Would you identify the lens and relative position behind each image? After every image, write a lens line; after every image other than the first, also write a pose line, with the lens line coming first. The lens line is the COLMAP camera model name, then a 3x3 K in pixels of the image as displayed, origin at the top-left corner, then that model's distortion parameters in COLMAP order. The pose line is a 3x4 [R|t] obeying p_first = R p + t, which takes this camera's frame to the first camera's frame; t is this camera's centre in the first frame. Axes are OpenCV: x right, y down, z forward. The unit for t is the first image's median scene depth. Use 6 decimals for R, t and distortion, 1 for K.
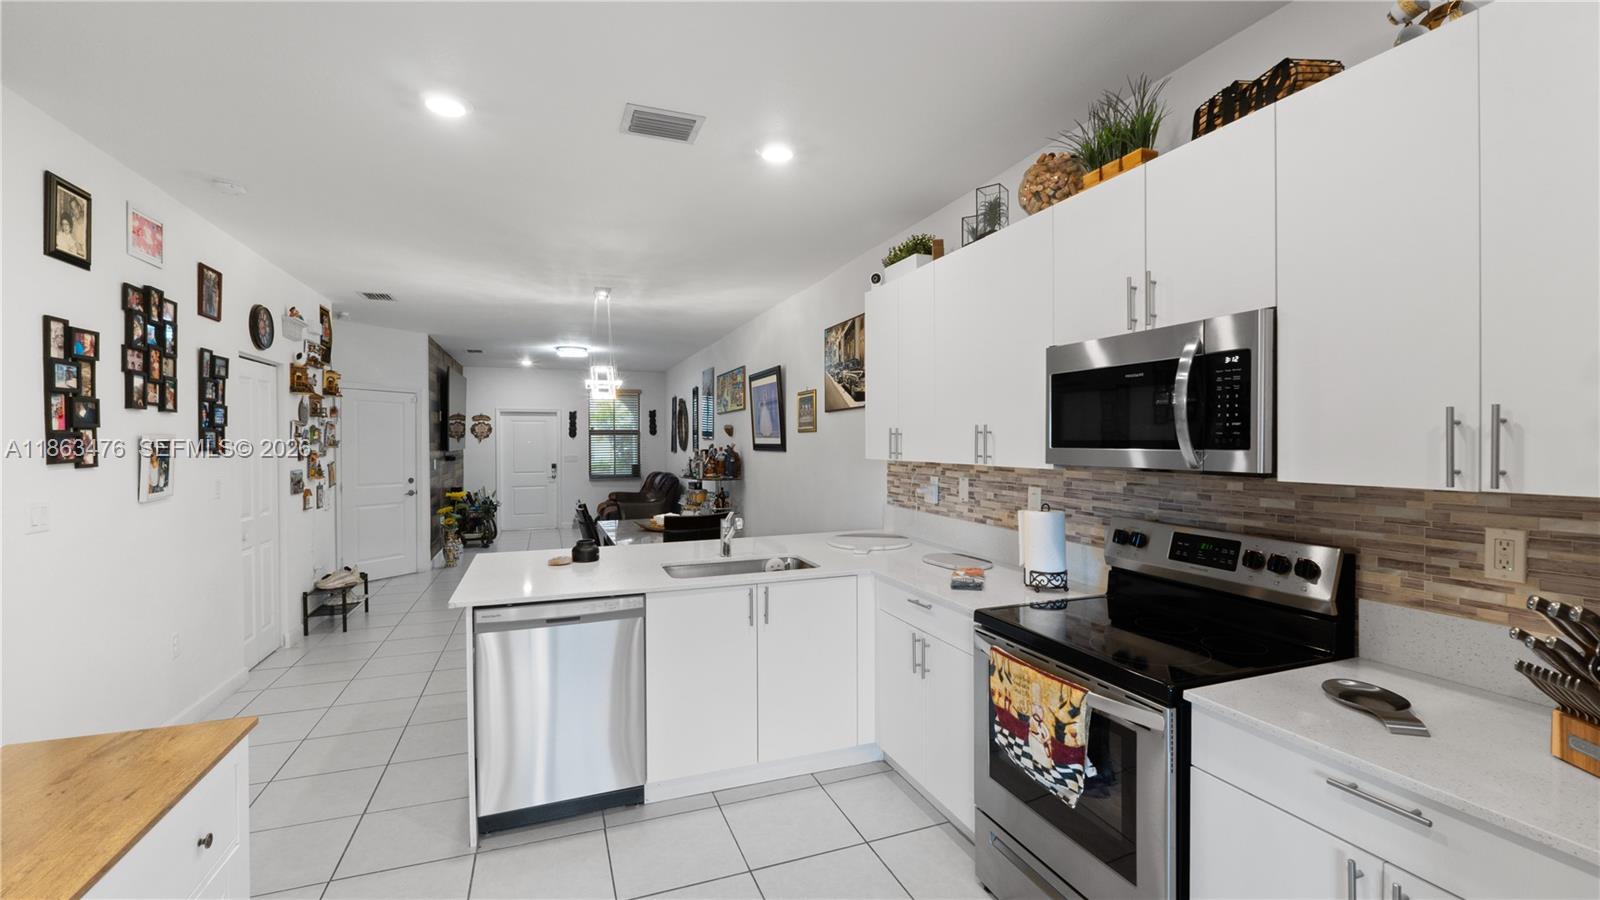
lens RADIAL K [[675.2, 0, 797.9], [0, 675.2, 443.7], [0, 0, 1]] dist [-0.007953, 0.000275]
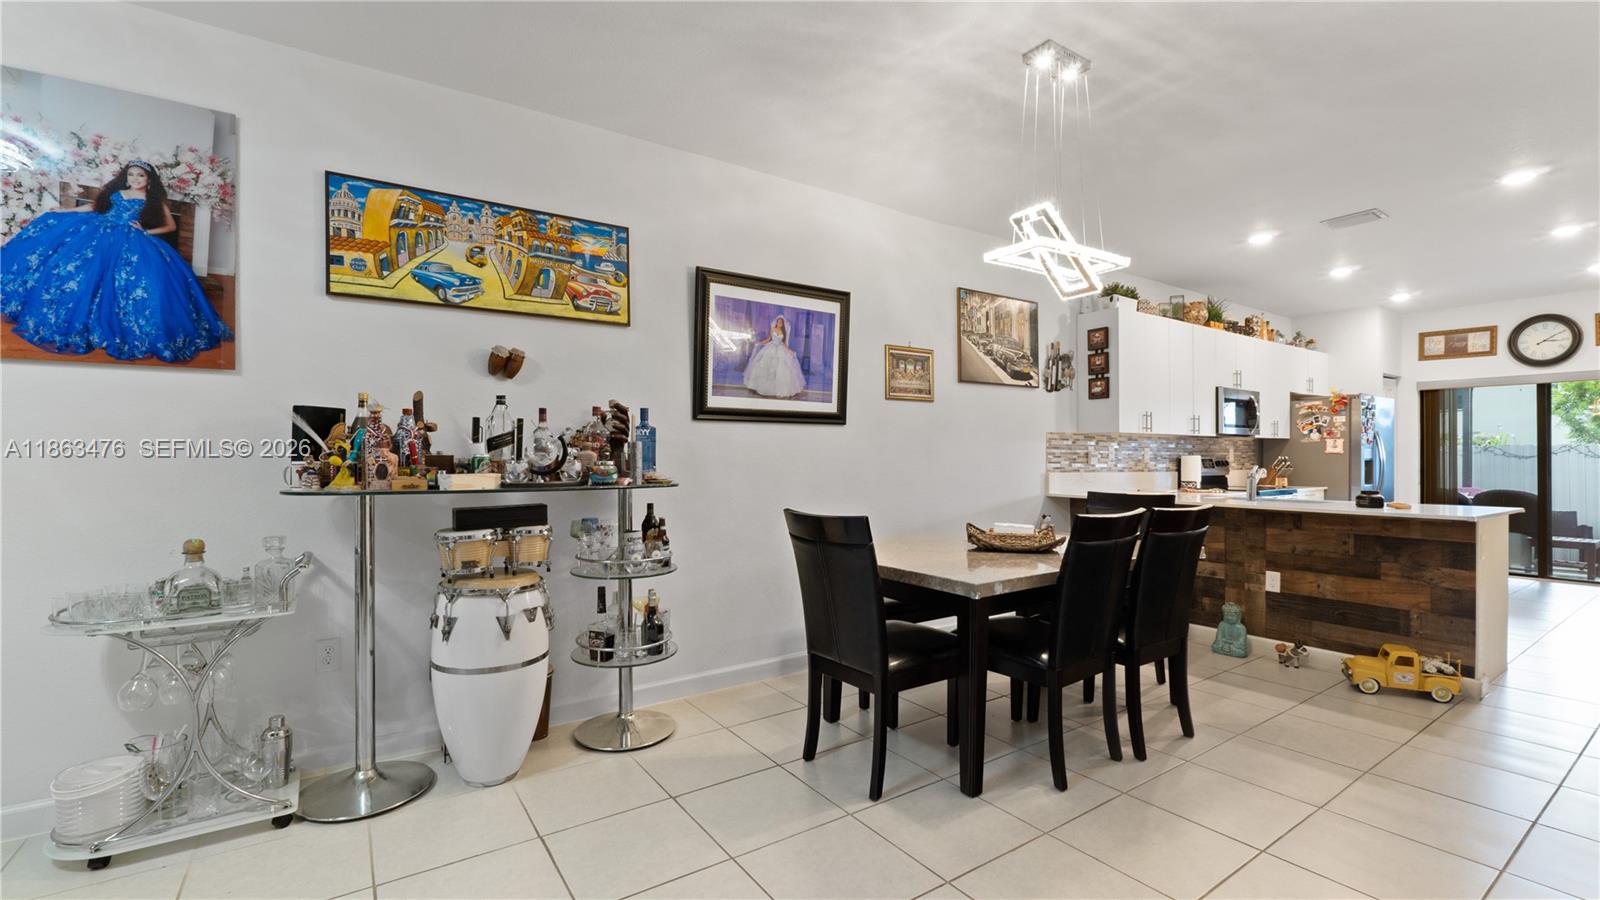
lens RADIAL K [[675.2, 0, 795.1], [0, 675.2, 452.5], [0, 0, 1]] dist [-0.007953, 0.000275]
pose [[-0.231158, 0.006369, 0.972895, -0.639400], [0.002156, 0.999979, -0.006034, 0.042168], [-0.972914, 0.000702, -0.231167, 1.185194]]
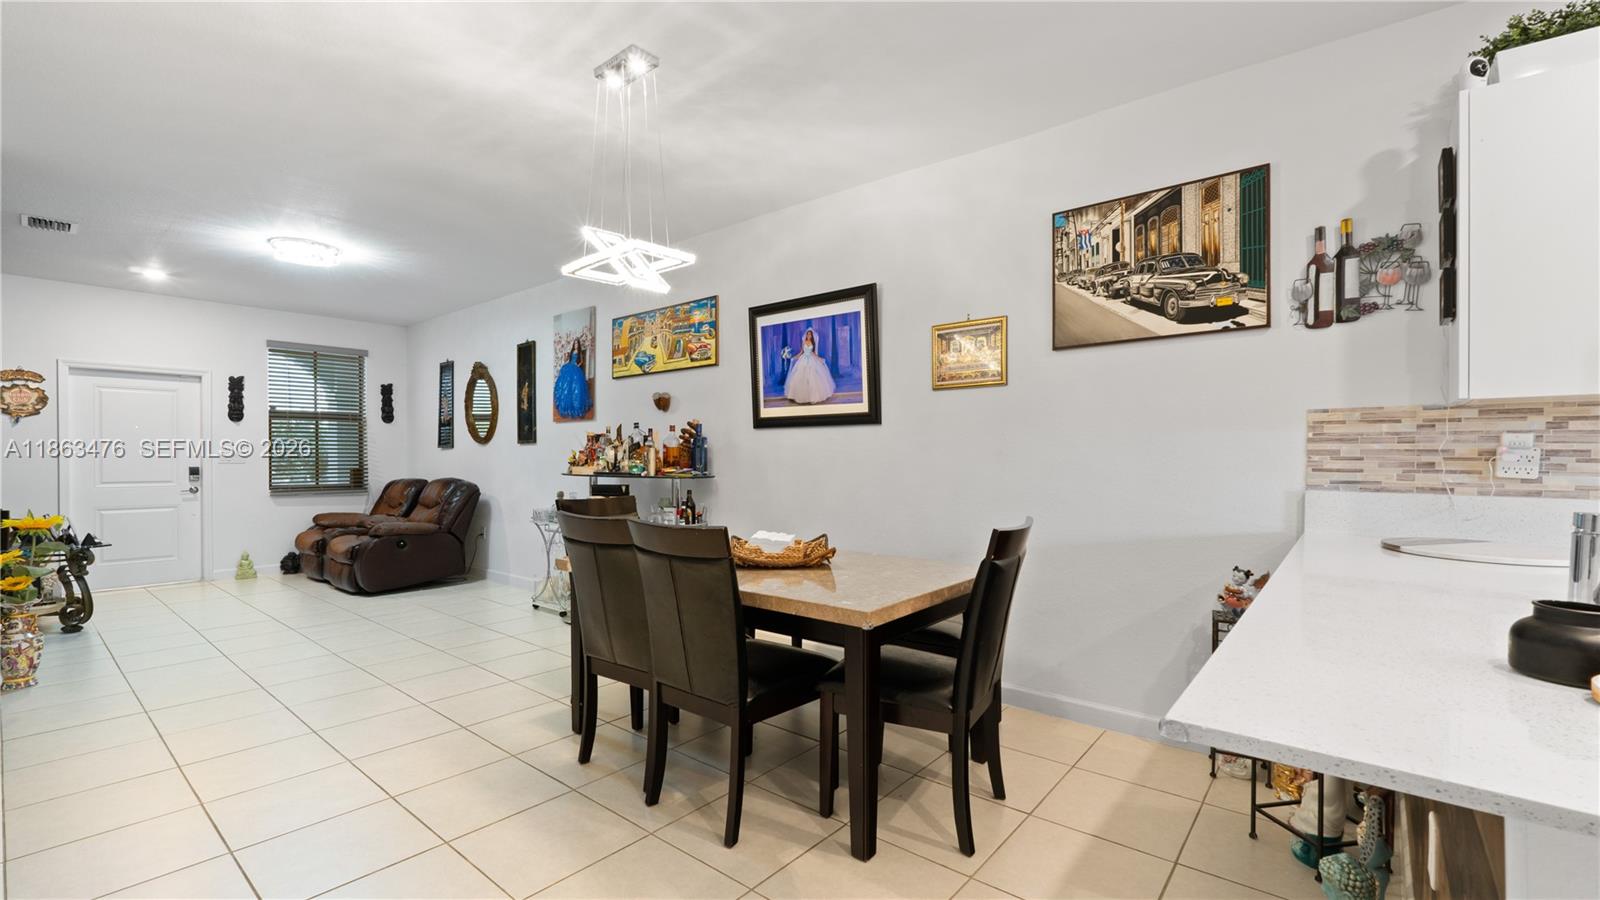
lens RADIAL K [[675.2, 0, 806.4], [0, 675.2, 460.7], [0, 0, 1]] dist [-0.007953, 0.000275]
pose [[0.865459, 0.000044, 0.500981, -0.382362], [-0.000760, 0.999999, 0.001226, 0.044110], [-0.500980, -0.001442, 0.865458, 0.492670]]
